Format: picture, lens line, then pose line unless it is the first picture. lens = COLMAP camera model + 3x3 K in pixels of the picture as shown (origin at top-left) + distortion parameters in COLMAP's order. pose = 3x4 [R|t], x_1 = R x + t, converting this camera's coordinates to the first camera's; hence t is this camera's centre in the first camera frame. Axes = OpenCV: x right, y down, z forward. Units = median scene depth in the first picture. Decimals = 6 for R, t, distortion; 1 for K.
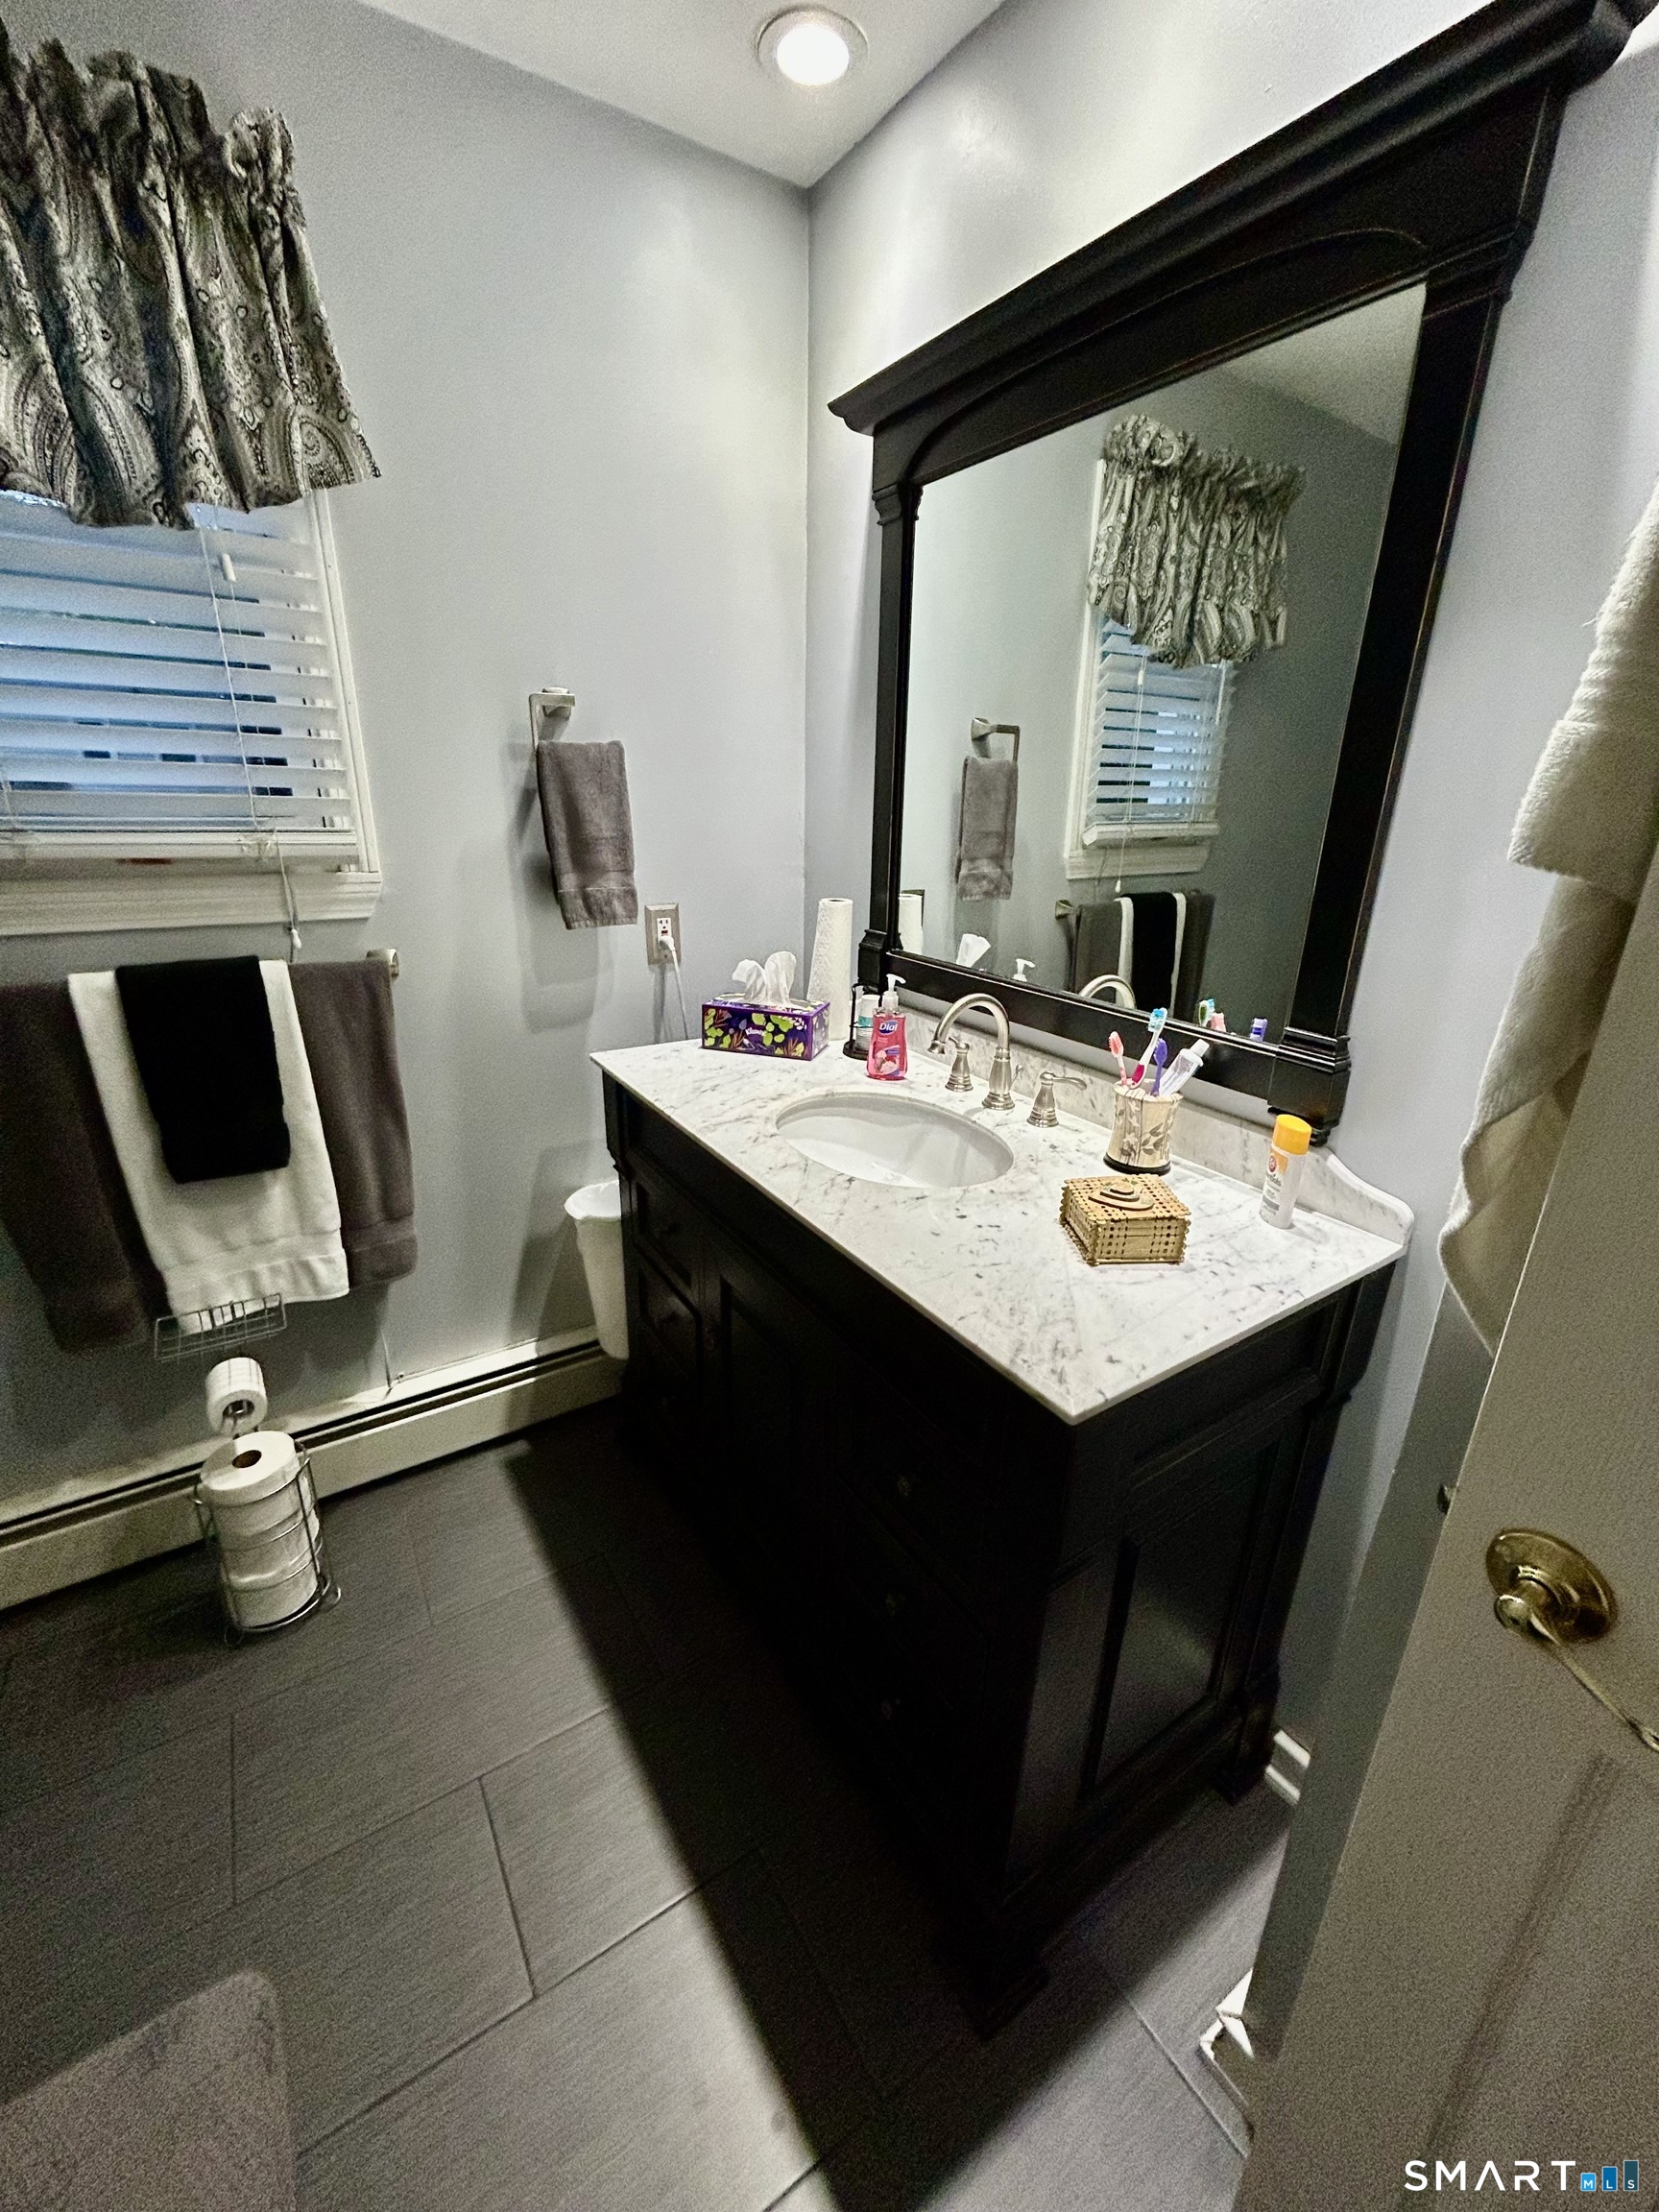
lens RADIAL K [[890.8, 0, 832.4], [0, 890.8, 1100.4], [0, 0, 1]] dist [0.000202, 0.000168]
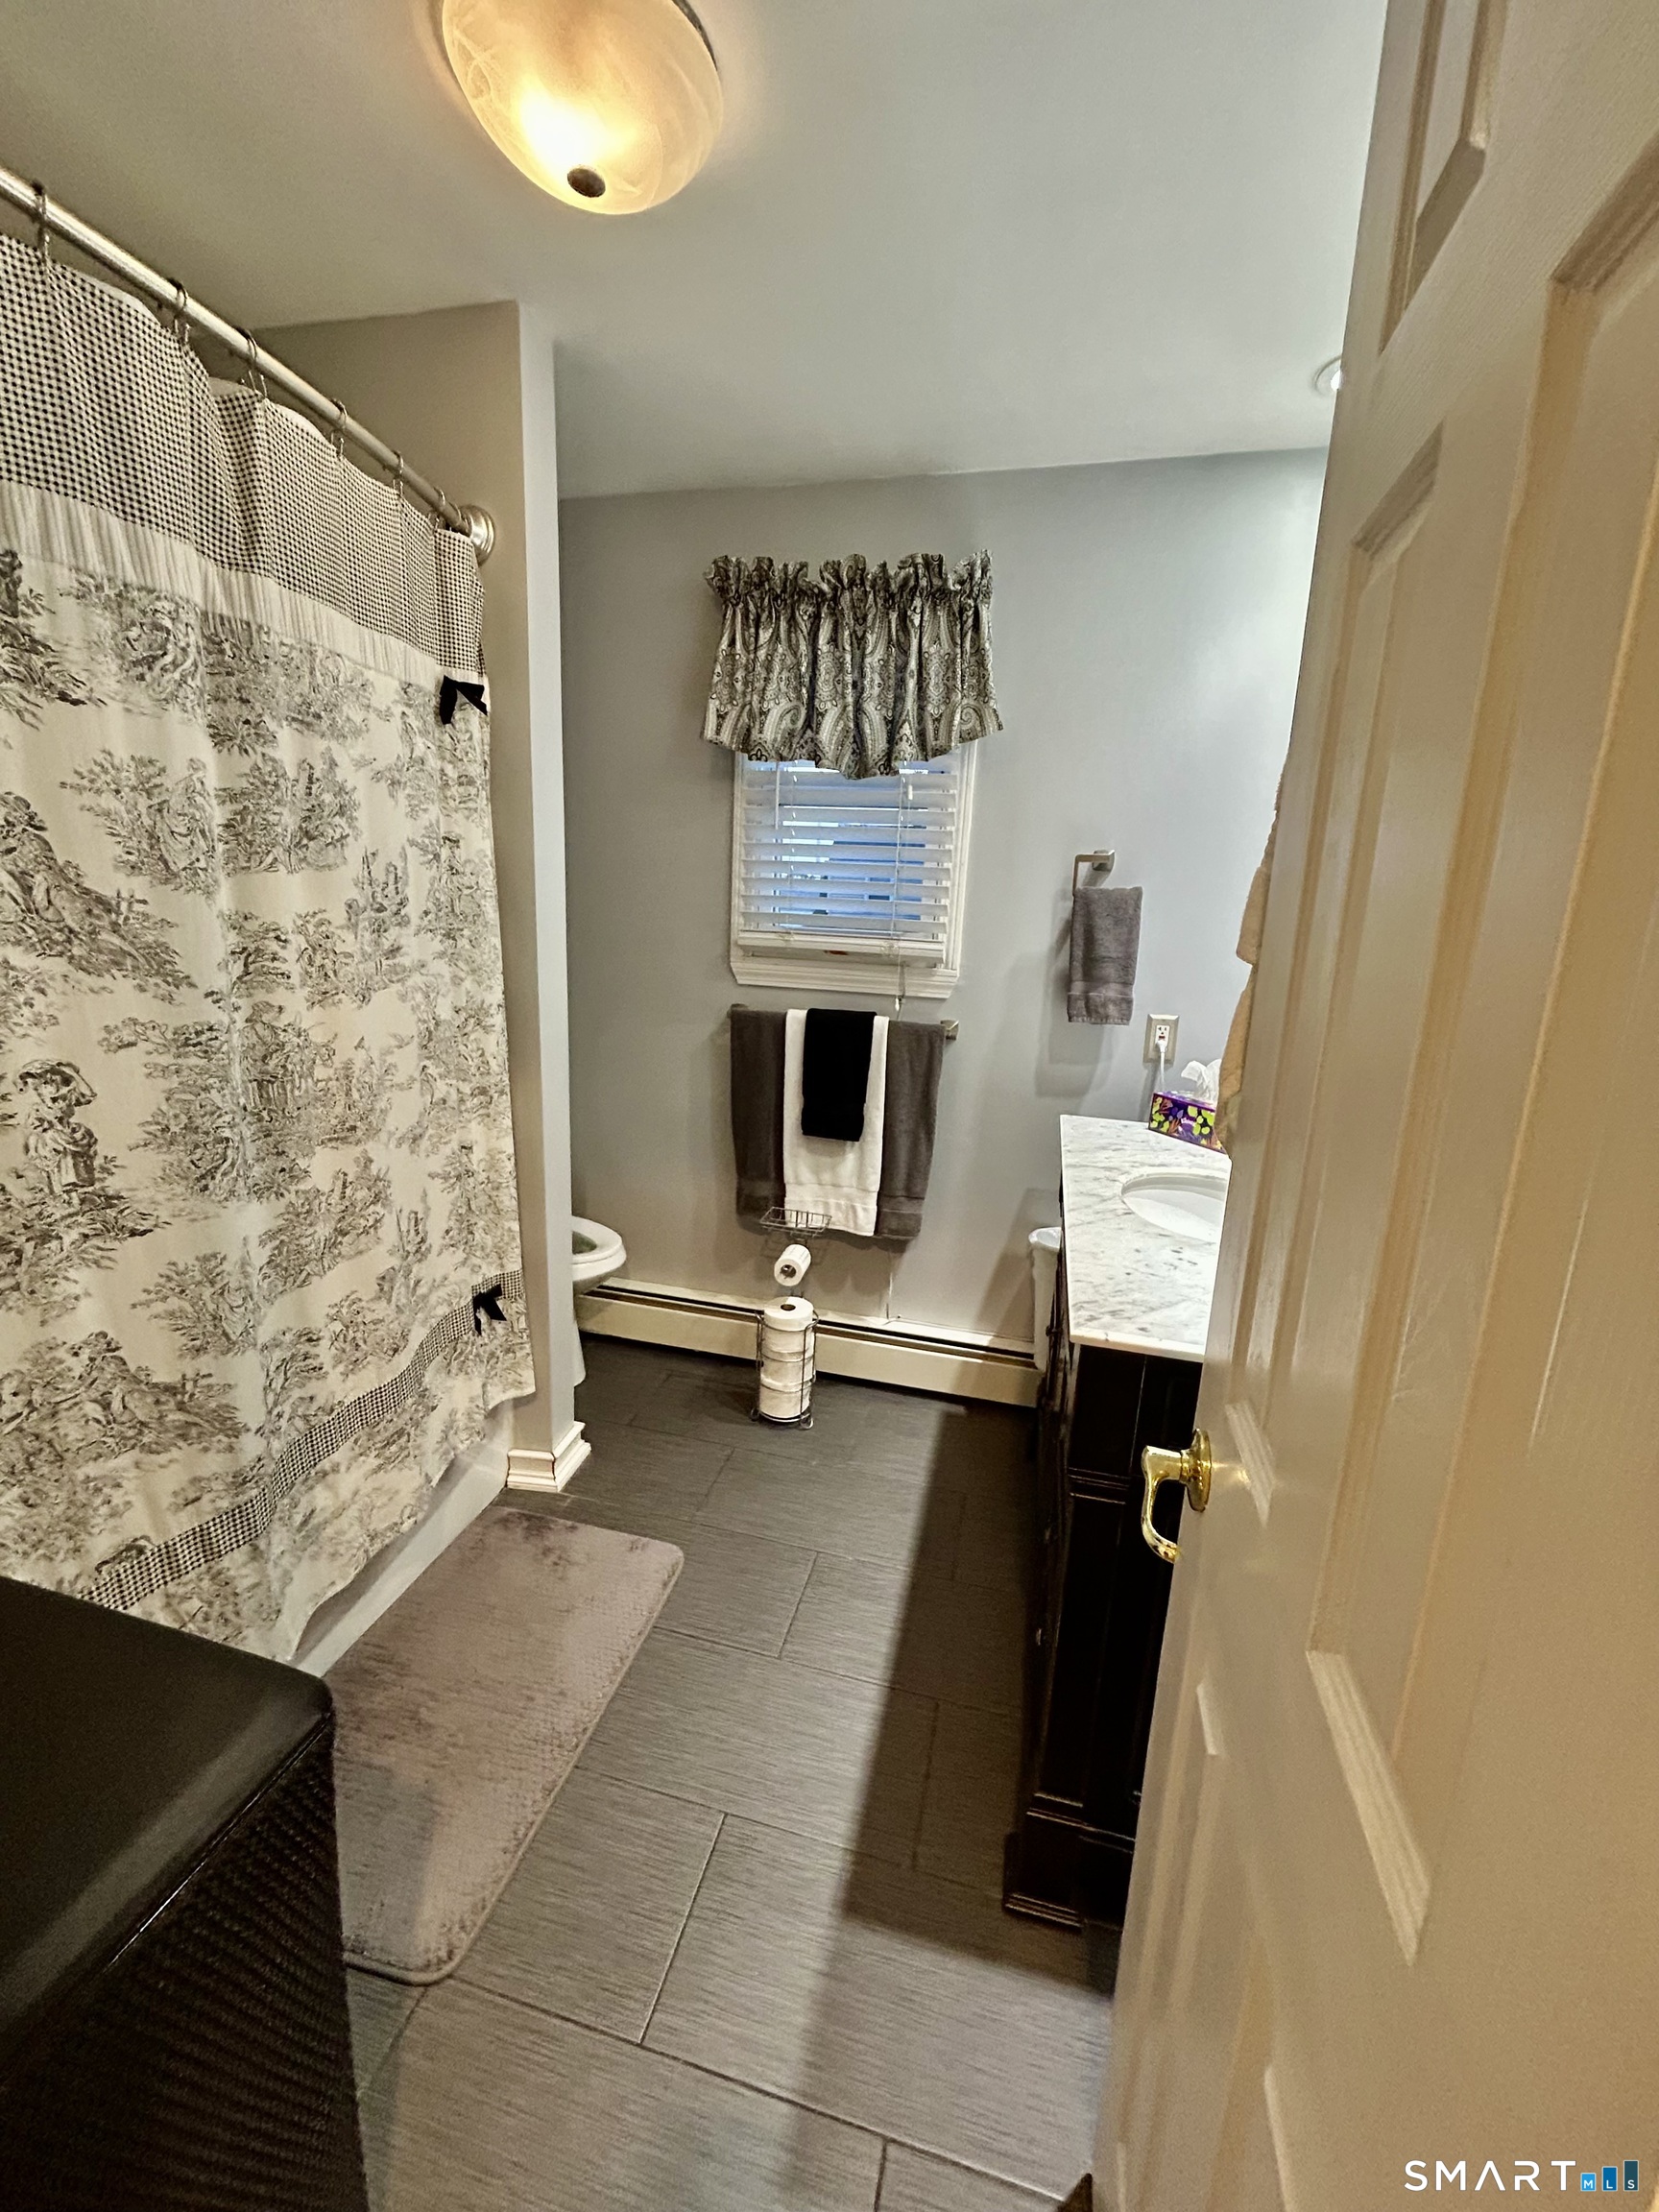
lens RADIAL K [[896.9, 0, 833.4], [0, 896.9, 1102.7], [0, 0, 1]] dist [-0.000638, -0.000099]
pose [[0.684127, 0.164710, -0.710521, 0.474147], [-0.270675, 0.961935, -0.037628, 0.076773], [0.677278, 0.218063, 0.702669, -0.167925]]
